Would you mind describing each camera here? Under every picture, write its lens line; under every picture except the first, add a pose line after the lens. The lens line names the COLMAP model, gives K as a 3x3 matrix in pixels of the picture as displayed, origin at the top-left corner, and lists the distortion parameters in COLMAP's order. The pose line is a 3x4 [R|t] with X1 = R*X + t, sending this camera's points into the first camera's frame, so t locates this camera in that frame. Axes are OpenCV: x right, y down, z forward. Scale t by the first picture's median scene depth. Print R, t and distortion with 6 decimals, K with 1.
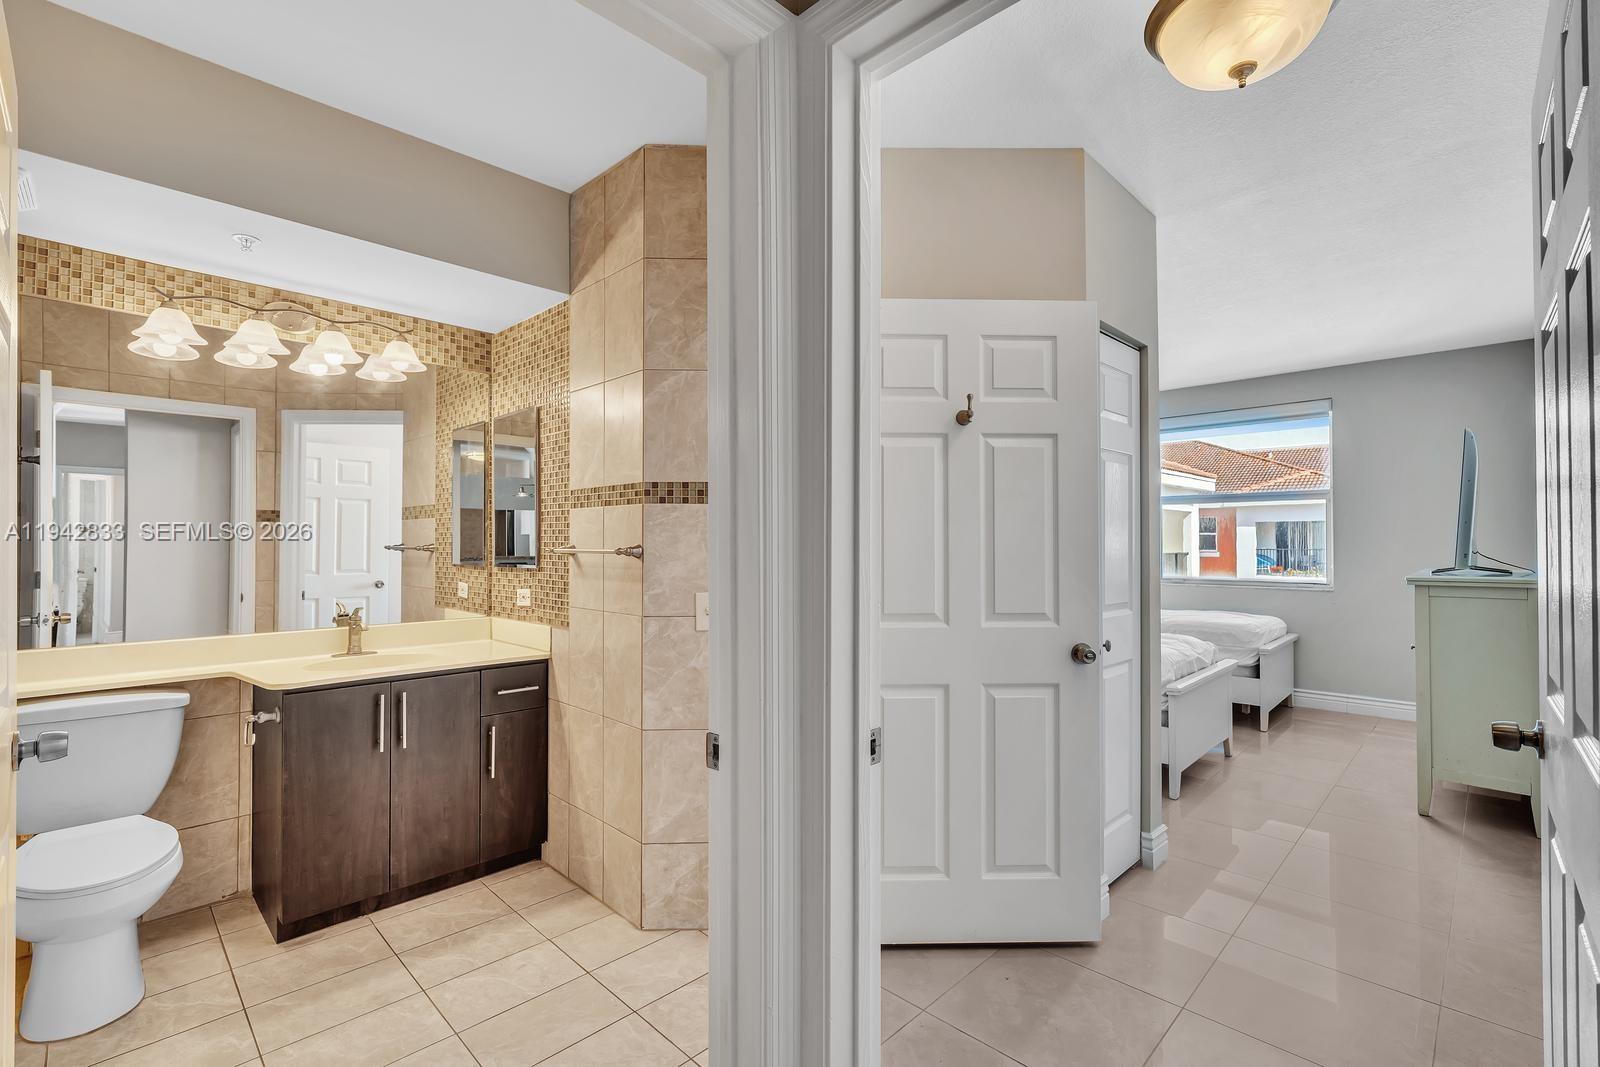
lens RADIAL K [[712.6, 0, 798.7], [0, 712.6, 527.0], [0, 0, 1]] dist [-0.010461, 0.003224]
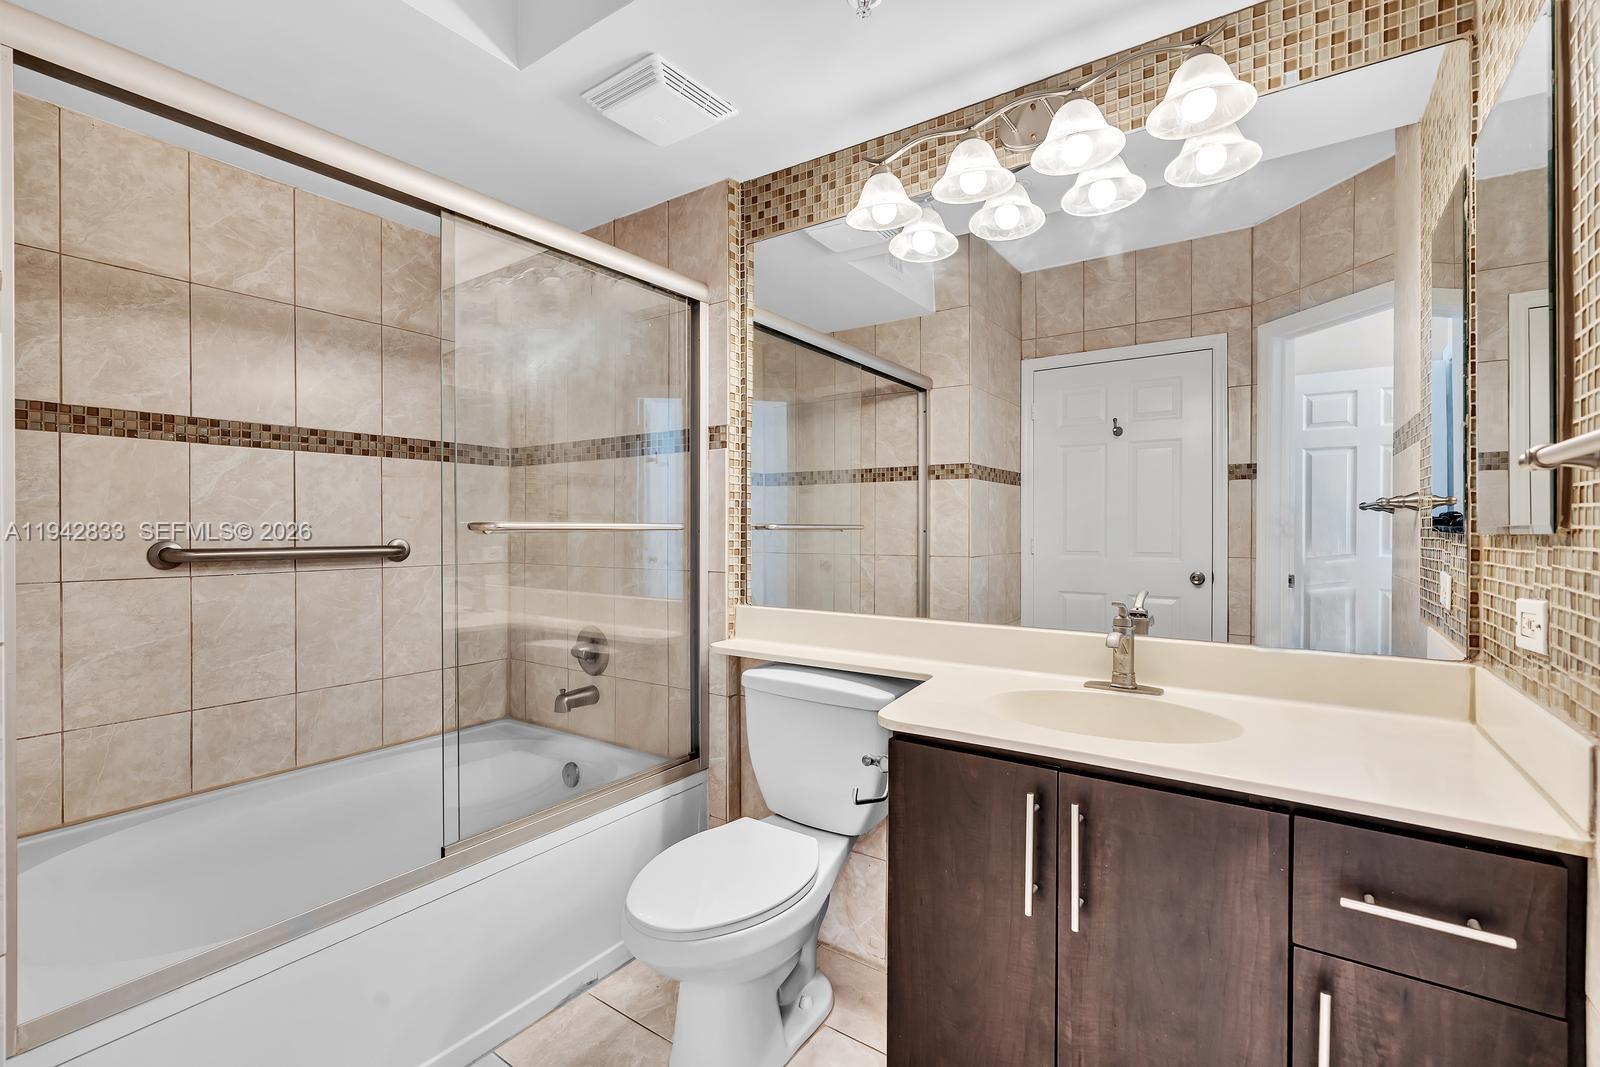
lens RADIAL K [[712.6, 0, 801.7], [0, 712.6, 534.1], [0, 0, 1]] dist [-0.010461, 0.003224]
pose [[0.167435, 0.009191, -0.985840, -0.123790], [0.021033, 0.999696, 0.012892, 0.046041], [0.985659, -0.022894, 0.167190, 0.618518]]
